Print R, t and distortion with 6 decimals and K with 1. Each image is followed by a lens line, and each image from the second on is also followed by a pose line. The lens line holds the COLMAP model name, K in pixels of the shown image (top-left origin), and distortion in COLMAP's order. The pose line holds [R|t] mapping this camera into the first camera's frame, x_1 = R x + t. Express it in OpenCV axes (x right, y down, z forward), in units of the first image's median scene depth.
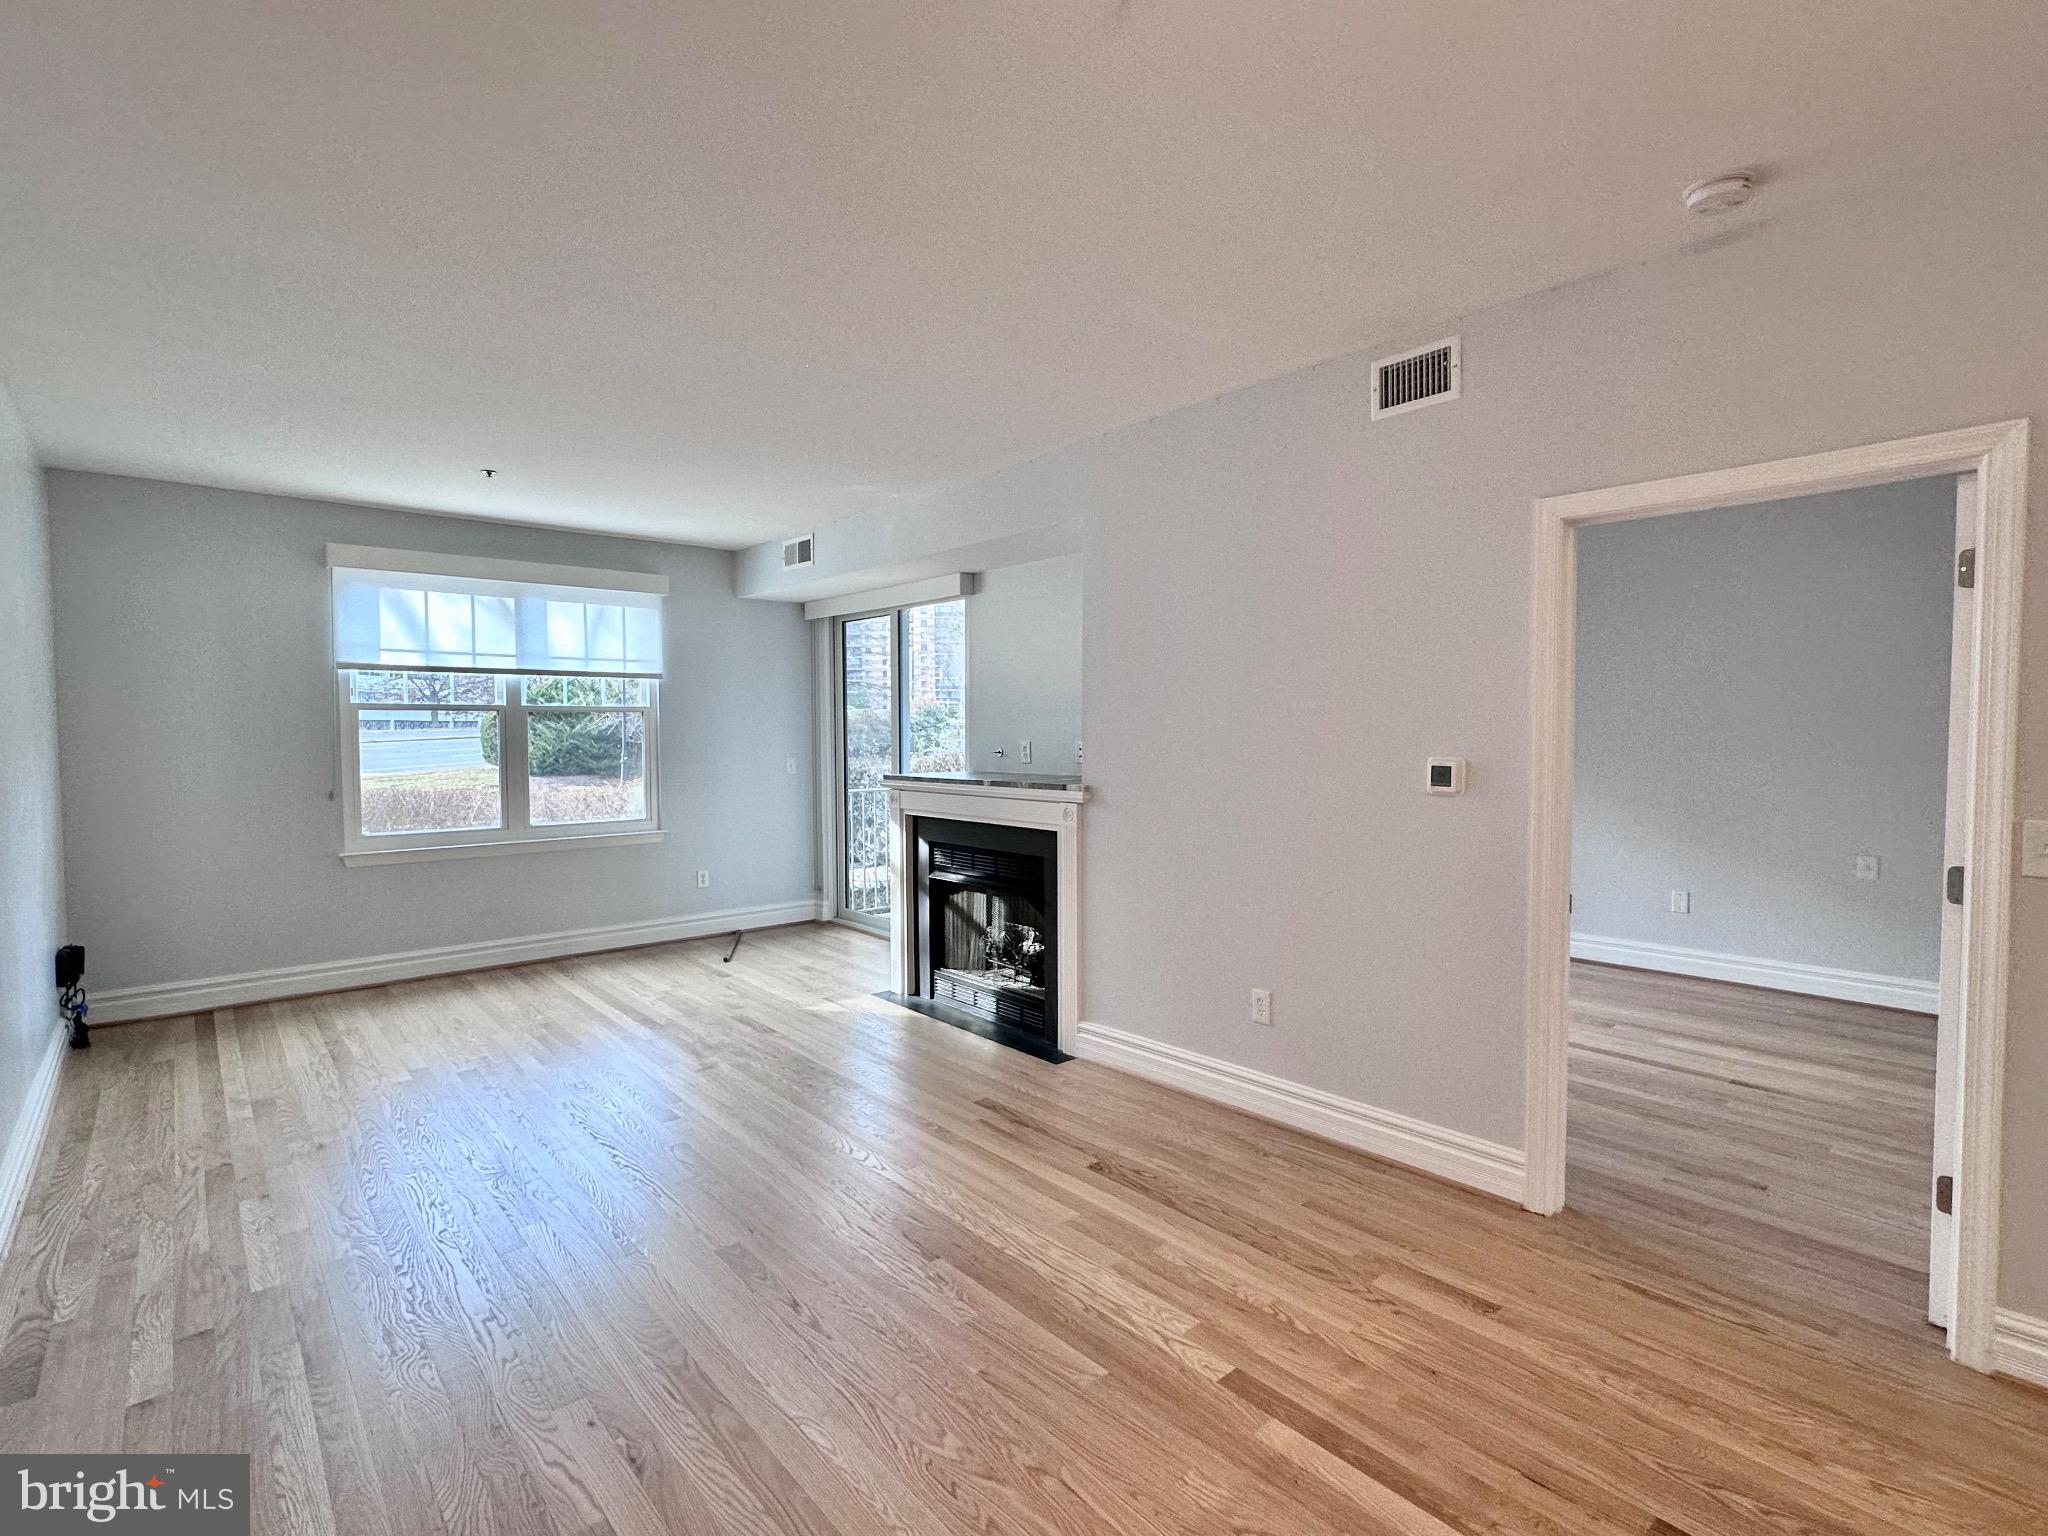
lens RADIAL K [[975.9, 0, 1013.3], [0, 975.9, 764.4], [0, 0, 1]] dist [-0.004909, 0.000968]
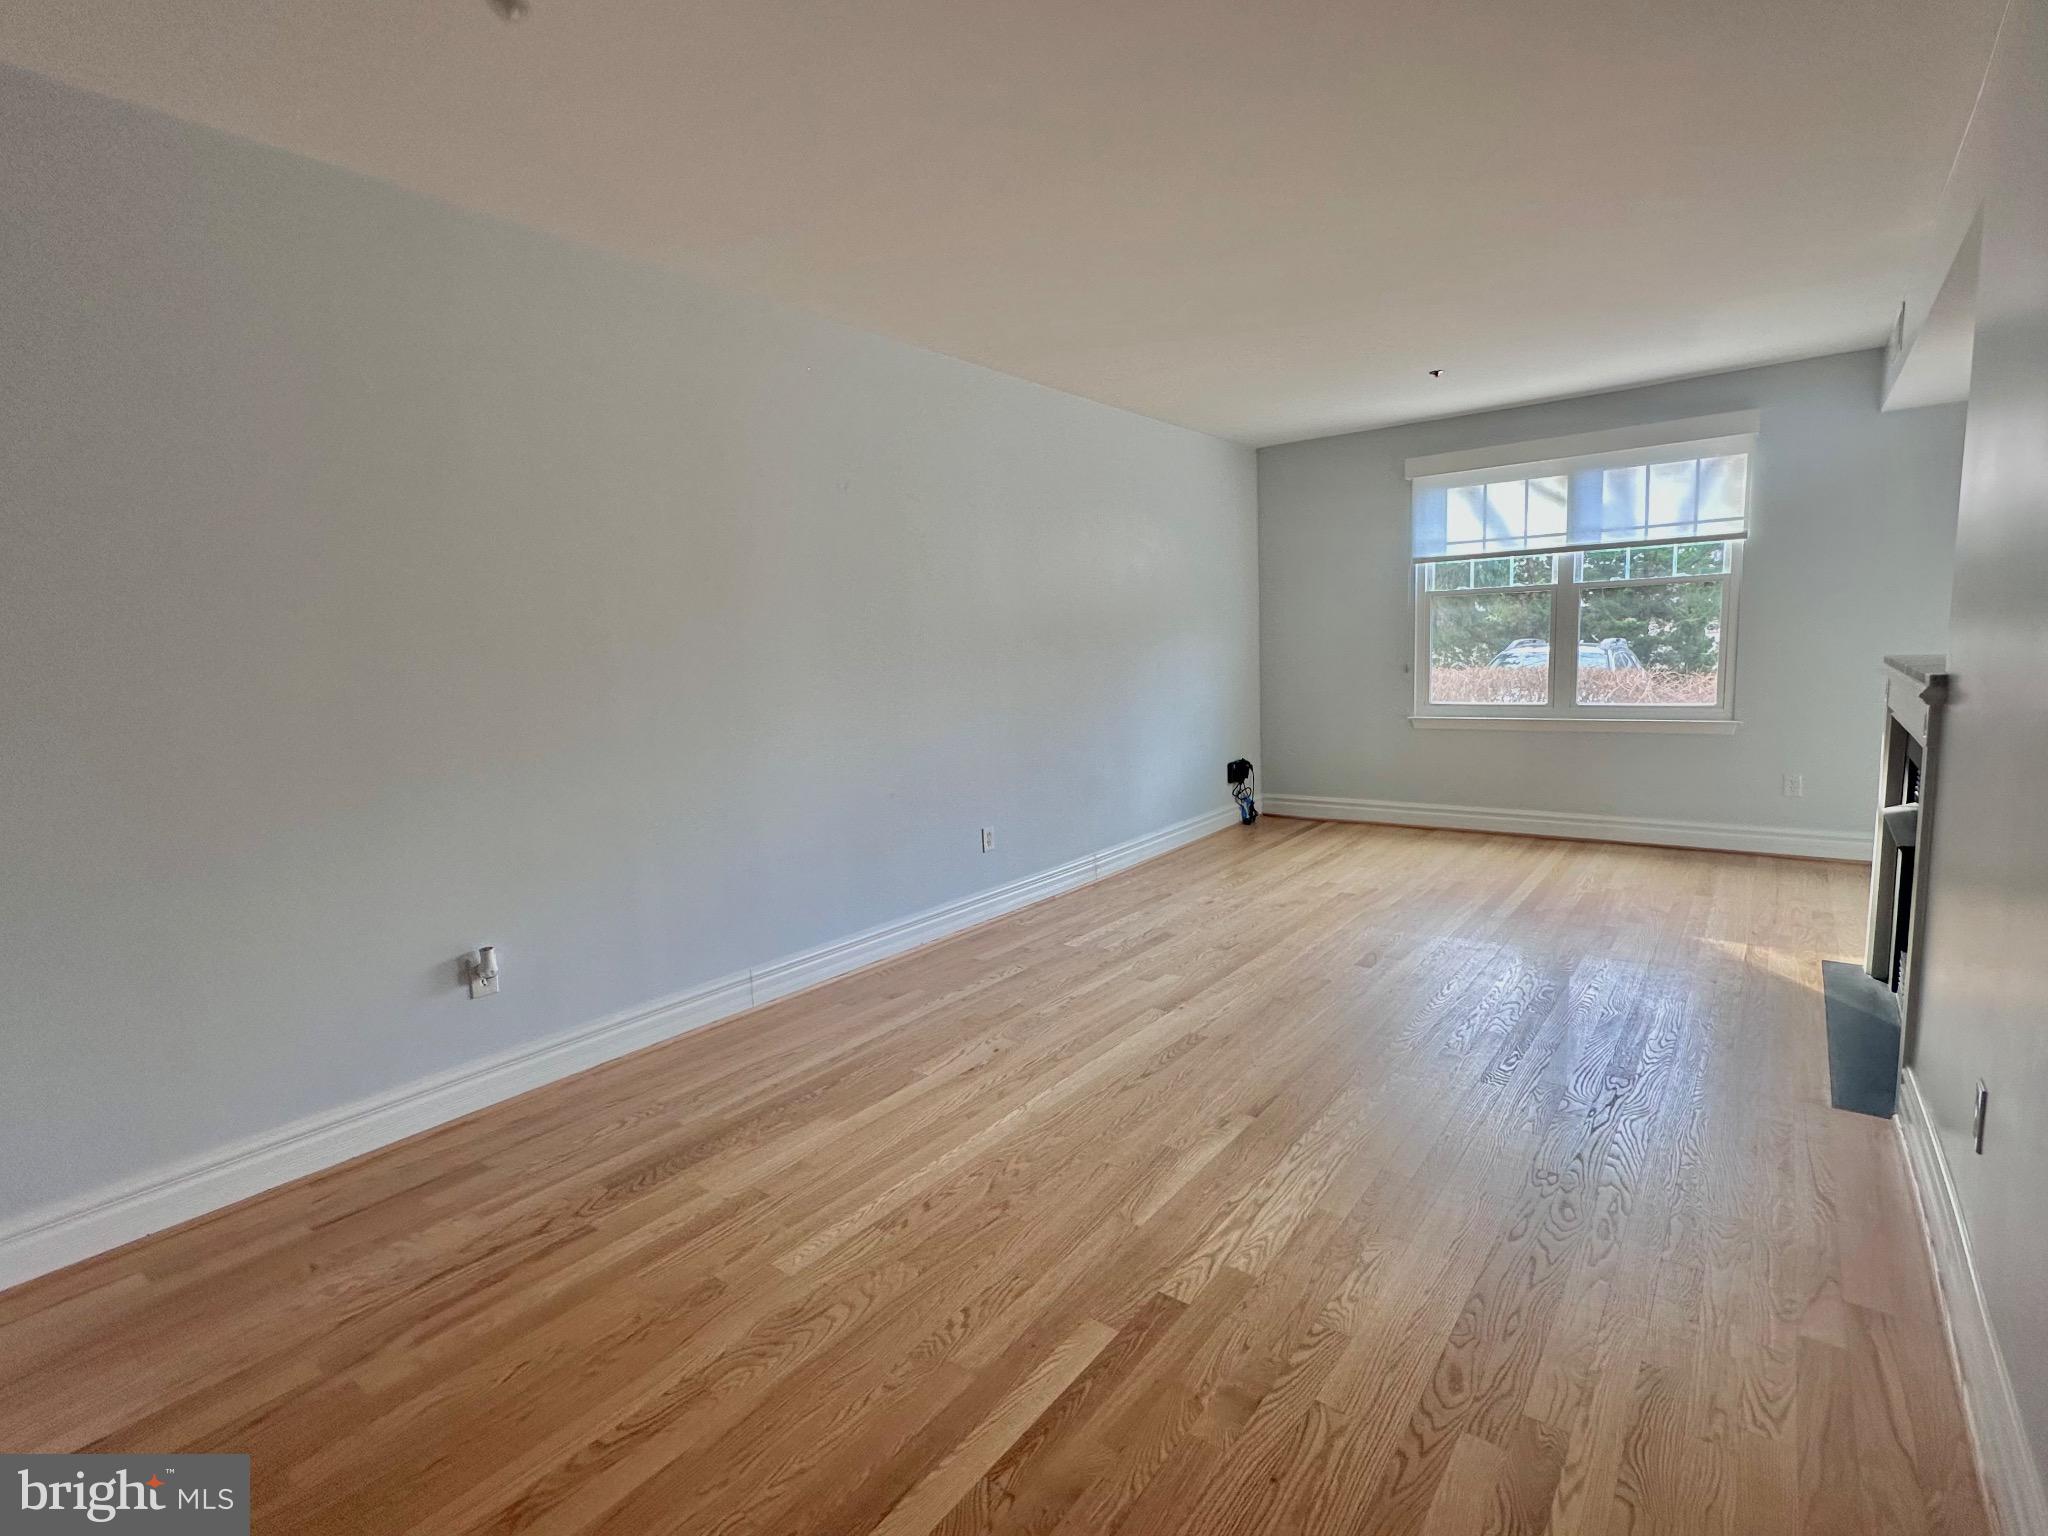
lens RADIAL K [[975.9, 0, 1027.0], [0, 975.9, 771.5], [0, 0, 1]] dist [-0.004909, 0.000968]
pose [[0.197905, 0.123796, -0.972372, 0.430614], [0.003446, 0.991899, 0.126983, 0.002517], [0.980215, -0.028482, 0.195875, 0.288010]]
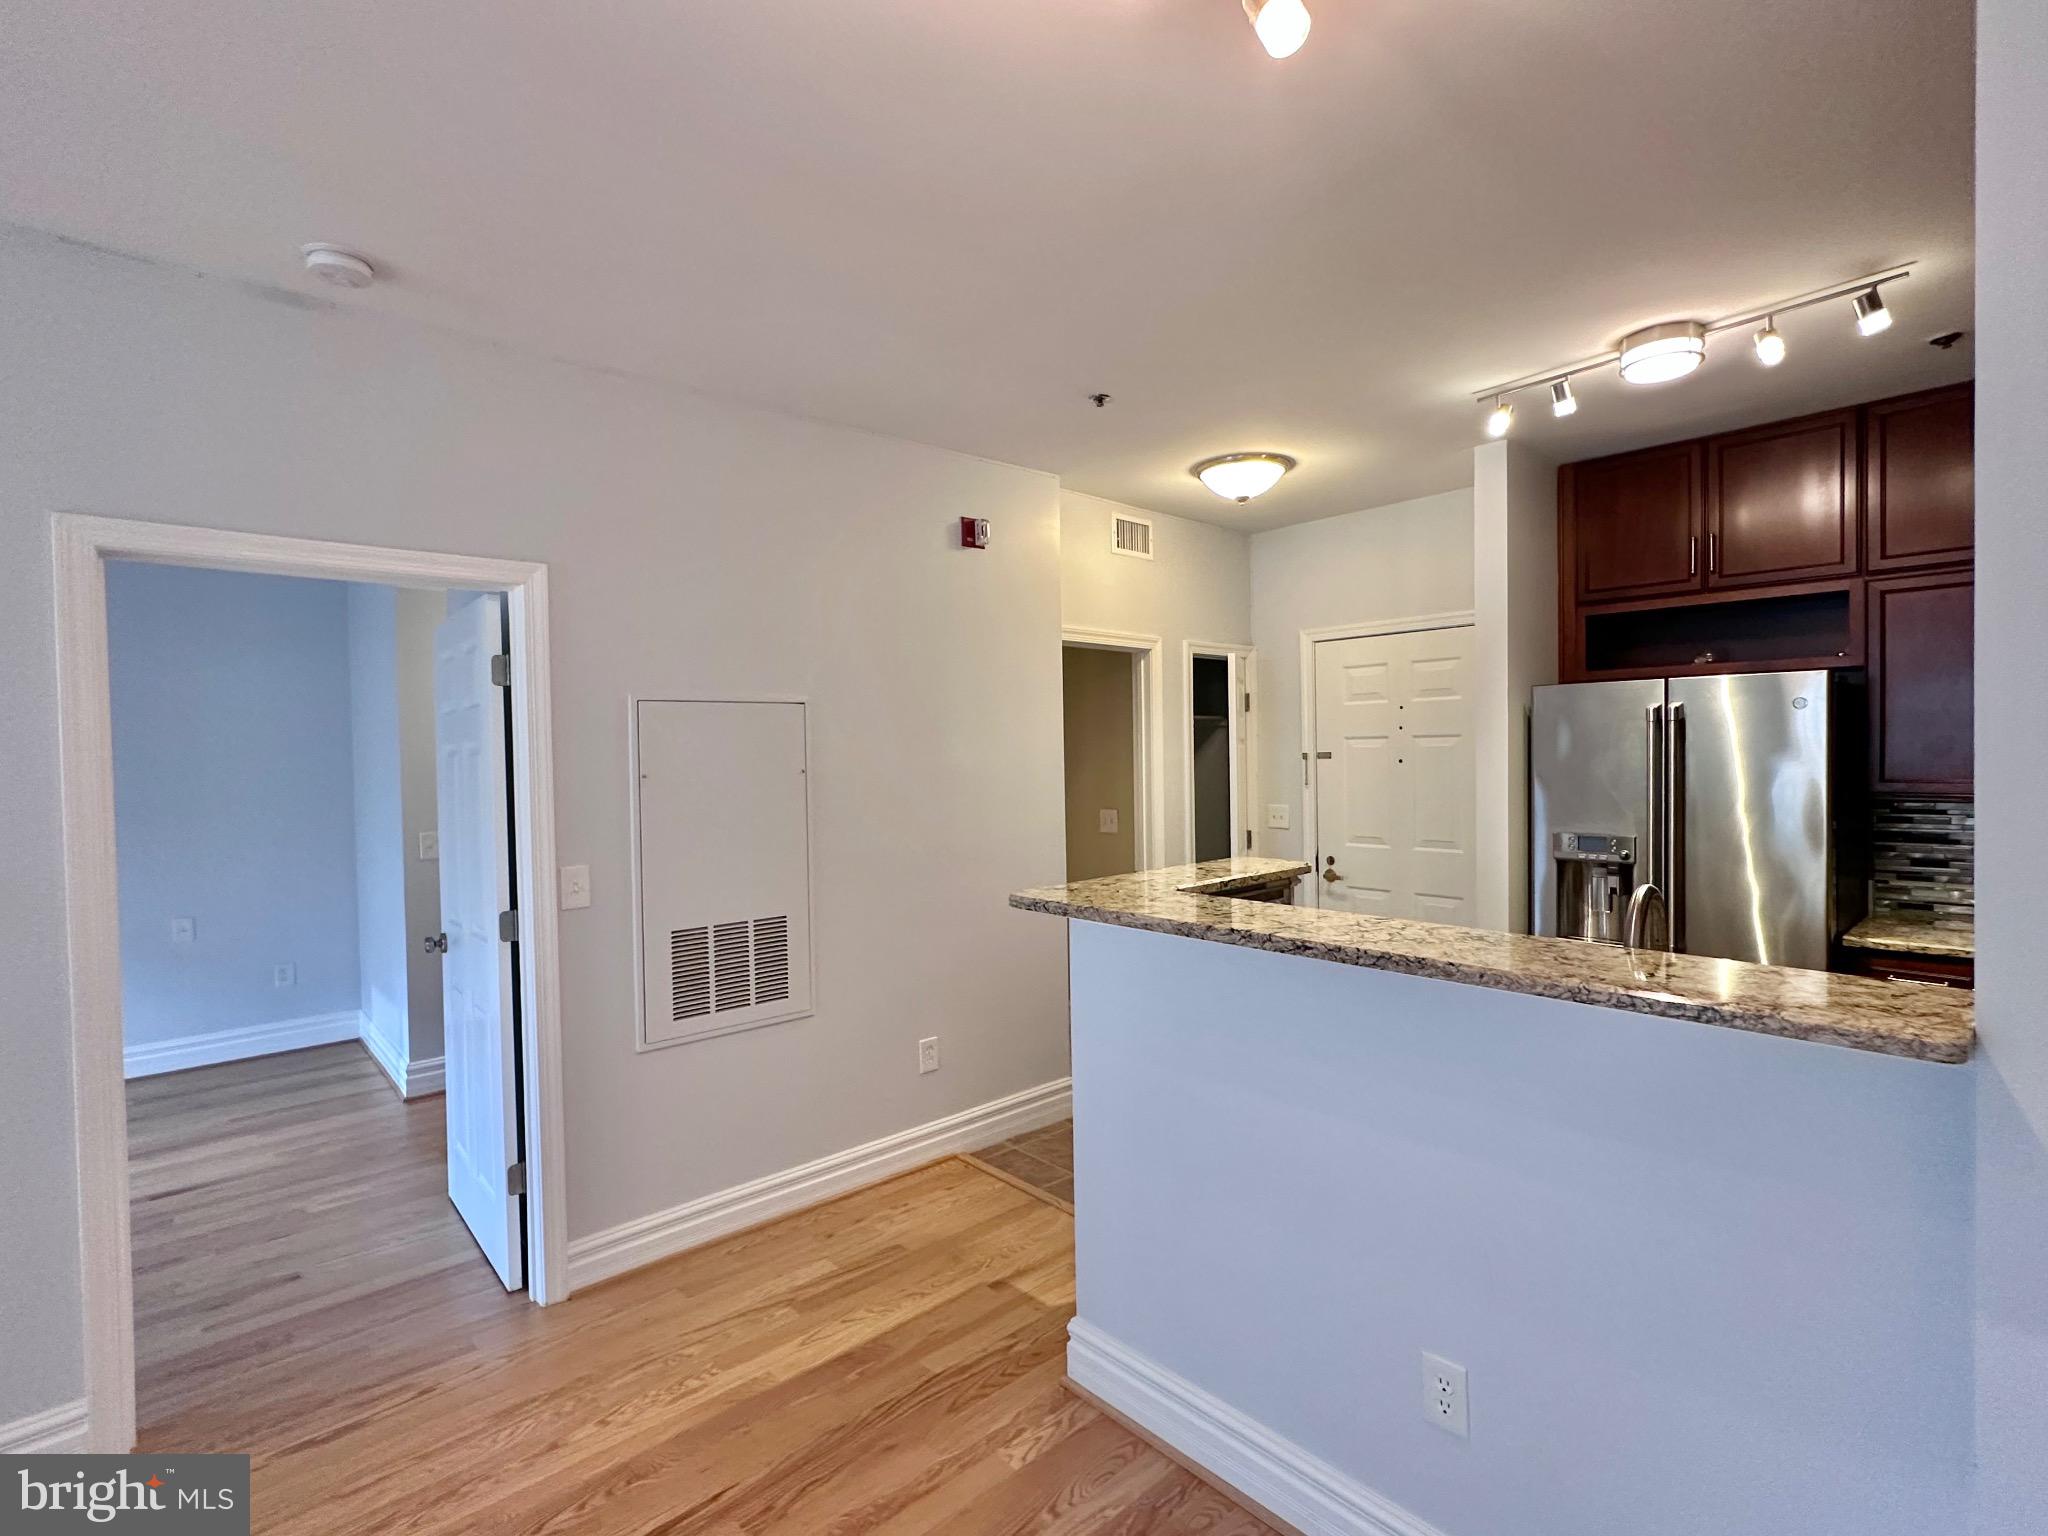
lens RADIAL K [[975.9, 0, 1028.3], [0, 975.9, 762.5], [0, 0, 1]] dist [-0.004909, 0.000968]
pose [[-0.026448, -0.013010, 0.999566, -0.114109], [0.057864, 0.998219, 0.014524, -0.025333], [-0.997974, 0.058223, -0.025648, 0.148152]]
